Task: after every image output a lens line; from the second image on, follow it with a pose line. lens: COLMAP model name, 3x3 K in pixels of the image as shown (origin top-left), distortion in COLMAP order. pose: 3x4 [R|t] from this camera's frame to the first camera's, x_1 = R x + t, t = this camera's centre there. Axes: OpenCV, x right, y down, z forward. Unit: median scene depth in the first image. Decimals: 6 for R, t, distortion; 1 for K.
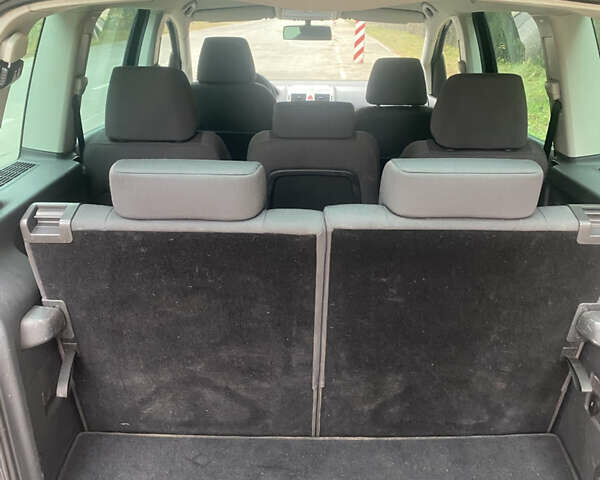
lens RADIAL K [[603.3, 0, 300.0], [0, 603.3, 240.0], [0, 0, 1]] dist [0.104339, -0.295700]
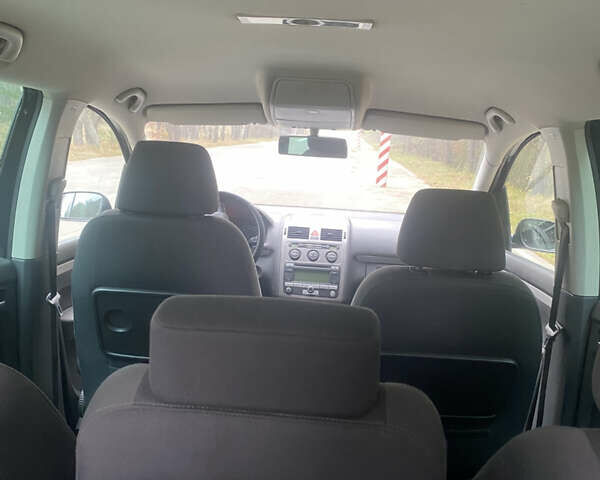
lens RADIAL K [[603.3, 0, 300.0], [0, 603.3, 240.0], [0, 0, 1]] dist [0.104339, -0.295700]
pose [[0.997870, 0.055130, -0.034862, 0.028082], [-0.060671, 0.980731, -0.185705, -0.105835], [0.023952, 0.187425, 0.981987, 0.340363]]
